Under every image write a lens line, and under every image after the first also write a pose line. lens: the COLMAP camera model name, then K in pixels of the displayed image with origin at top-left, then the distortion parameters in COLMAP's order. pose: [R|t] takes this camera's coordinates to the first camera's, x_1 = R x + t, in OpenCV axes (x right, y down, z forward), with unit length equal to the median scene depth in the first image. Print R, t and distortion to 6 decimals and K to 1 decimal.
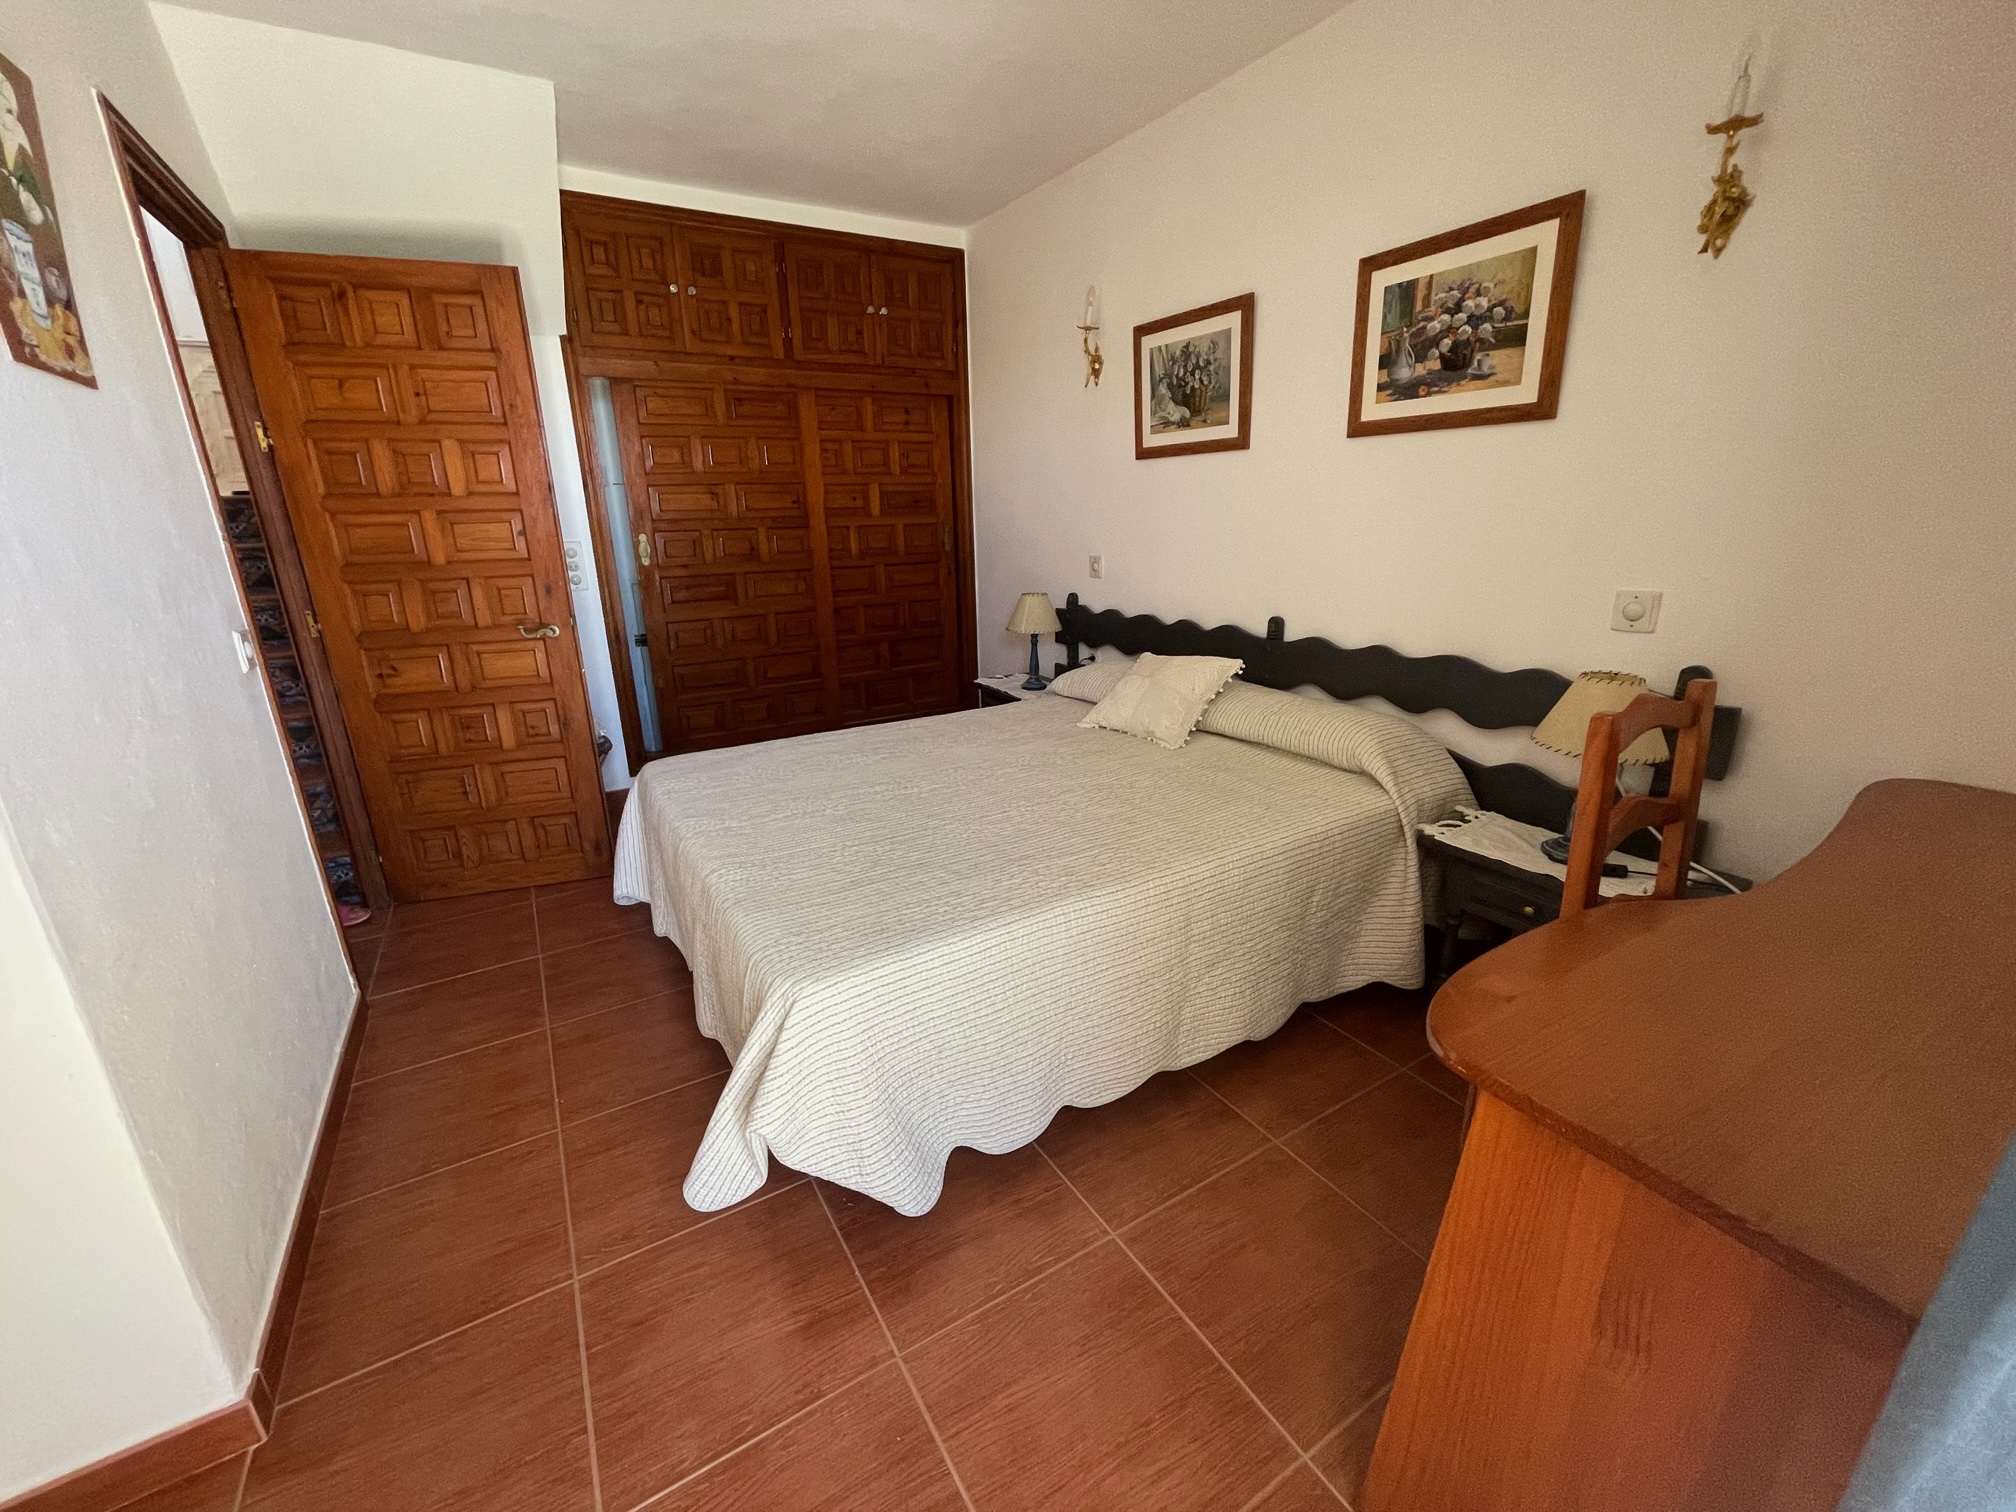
lens RADIAL K [[816.5, 0, 997.9], [0, 816.5, 754.2], [0, 0, 1]] dist [-0.001359, -0.000114]
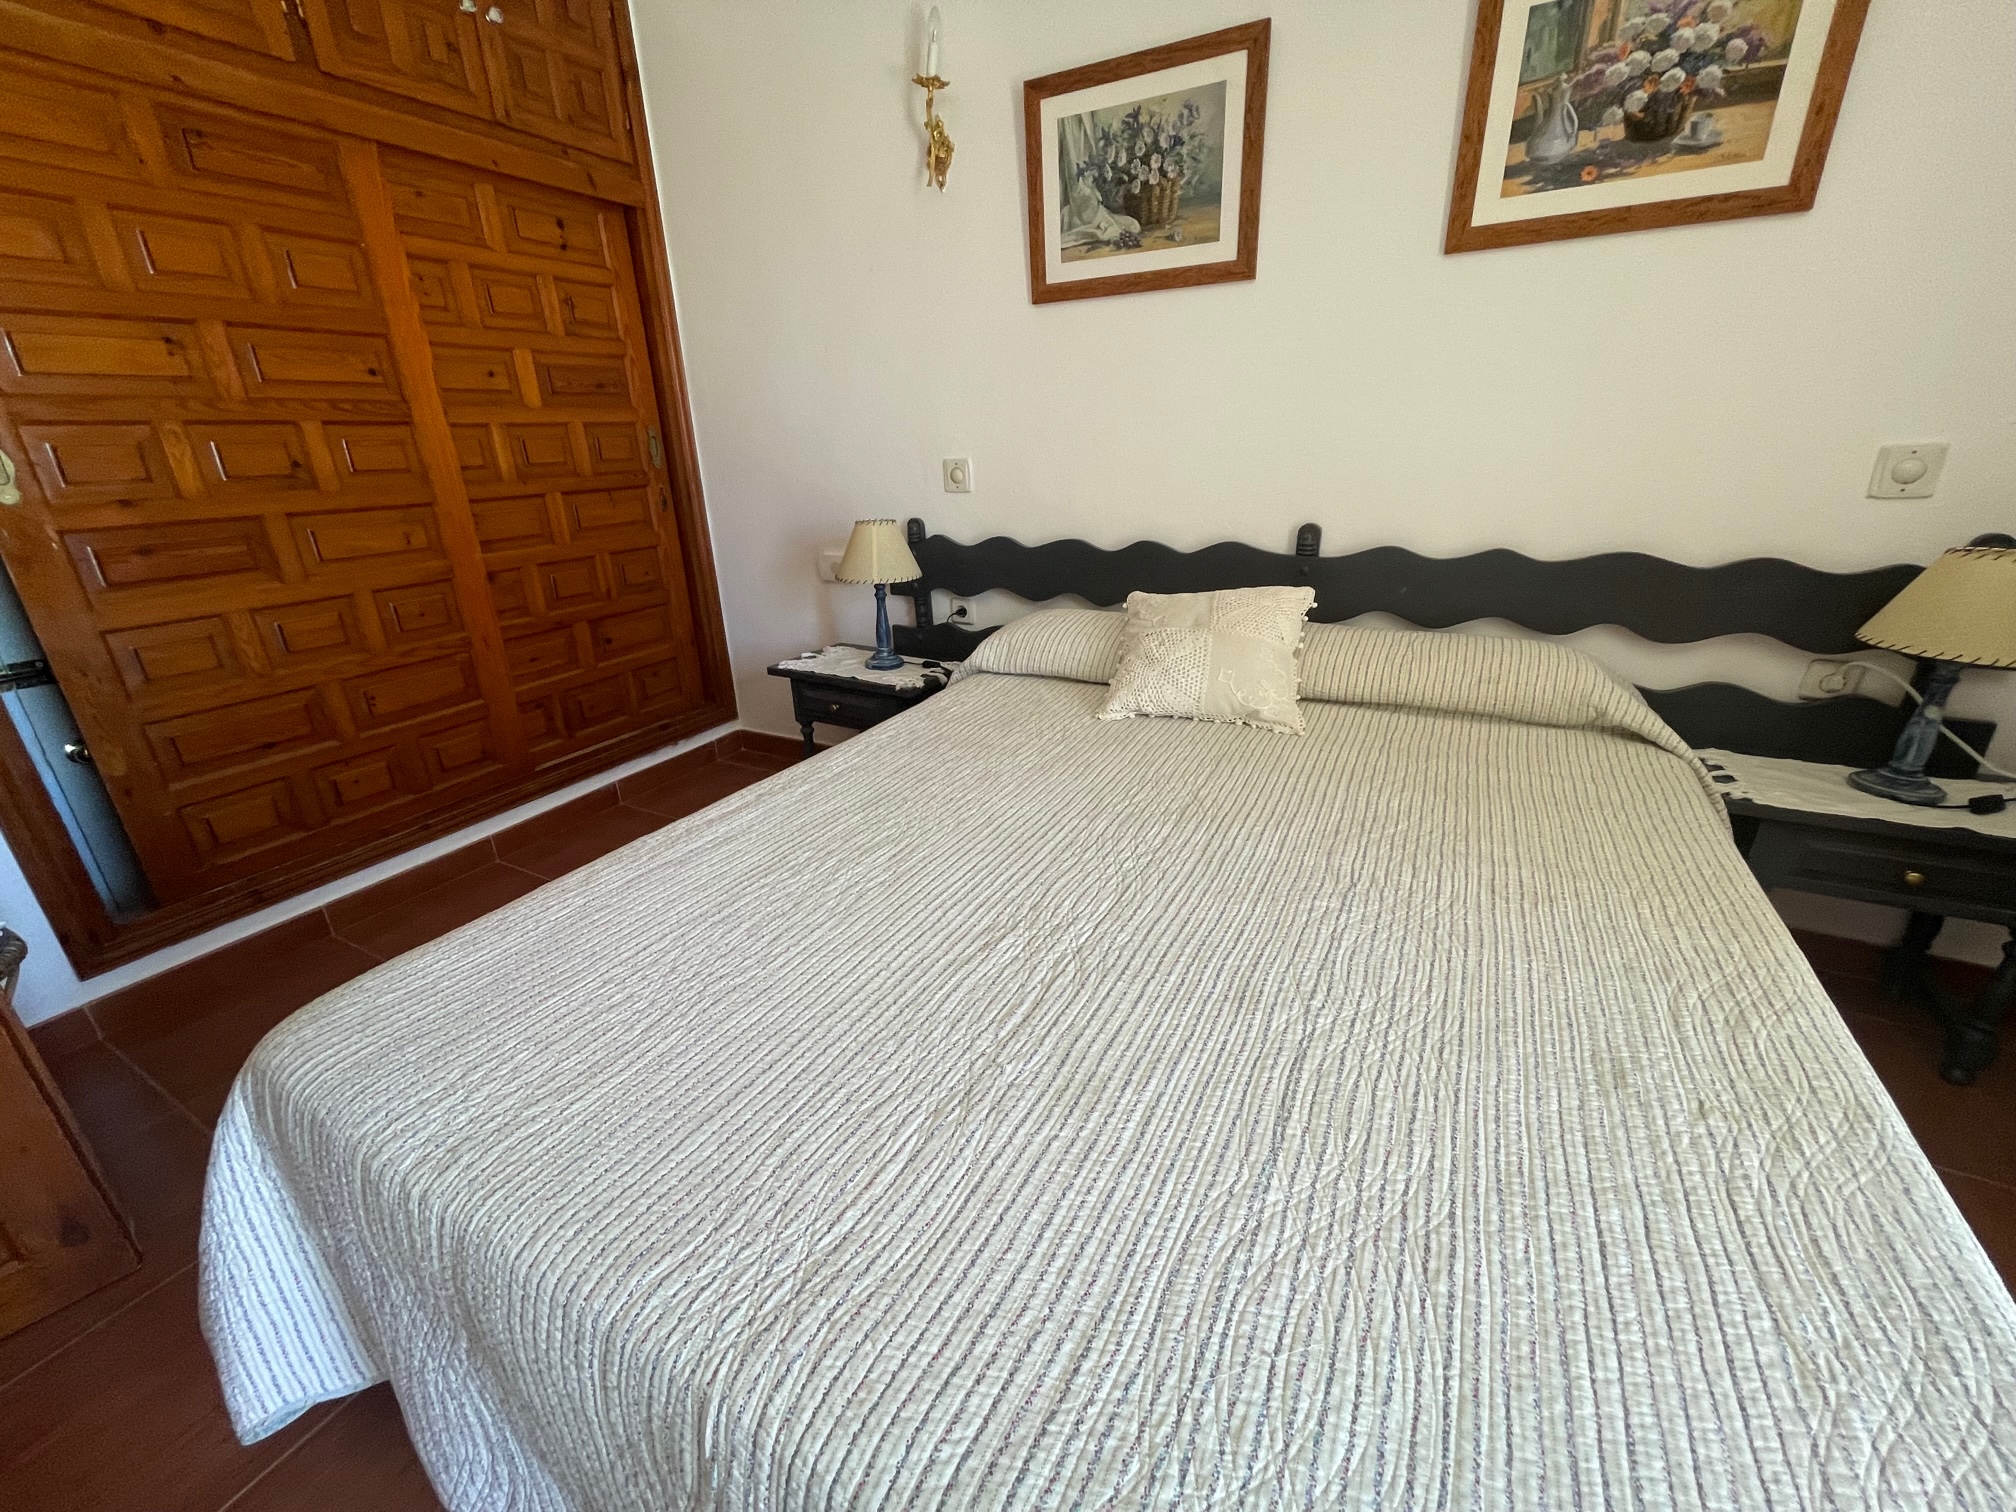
lens RADIAL K [[816.5, 0, 998.0], [0, 816.5, 753.8], [0, 0, 1]] dist [-0.001359, -0.000114]
pose [[0.865153, -0.185545, 0.465922, -0.326249], [0.157066, 0.982549, 0.099634, -0.101515], [-0.476278, -0.013018, 0.879199, 0.596536]]
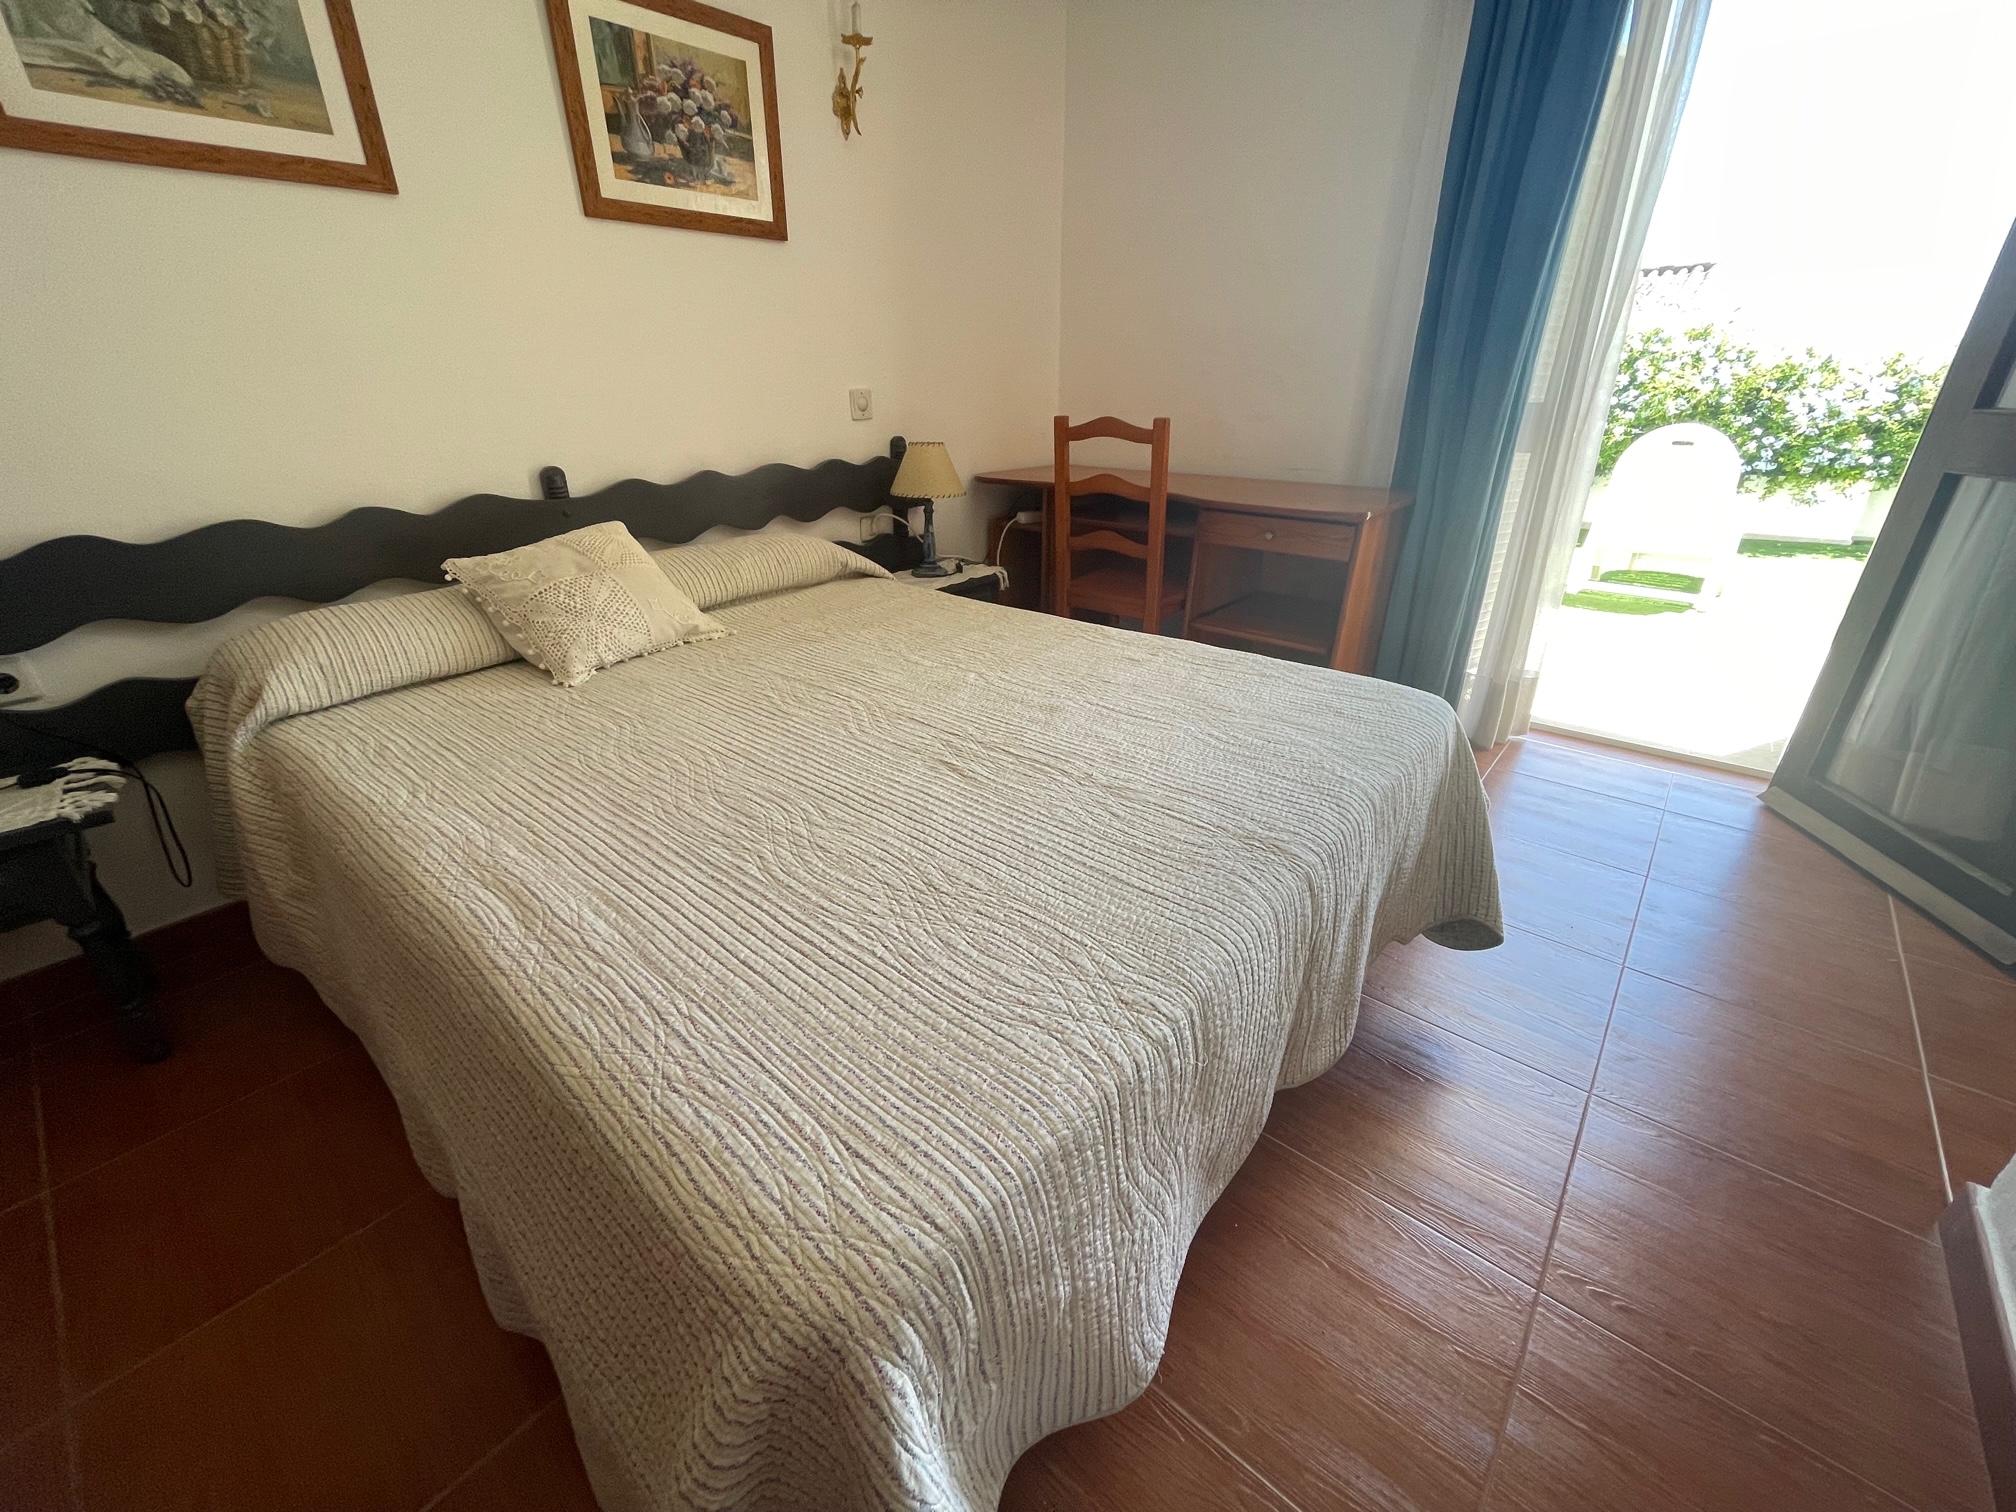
lens RADIAL K [[816.5, 0, 1002.0], [0, 816.5, 757.3], [0, 0, 1]] dist [-0.001359, -0.000114]
pose [[-0.315748, -0.381489, 0.868775, -0.631772], [0.286979, 0.834336, 0.470666, -0.216123], [-0.904404, 0.397932, -0.153961, 1.024110]]
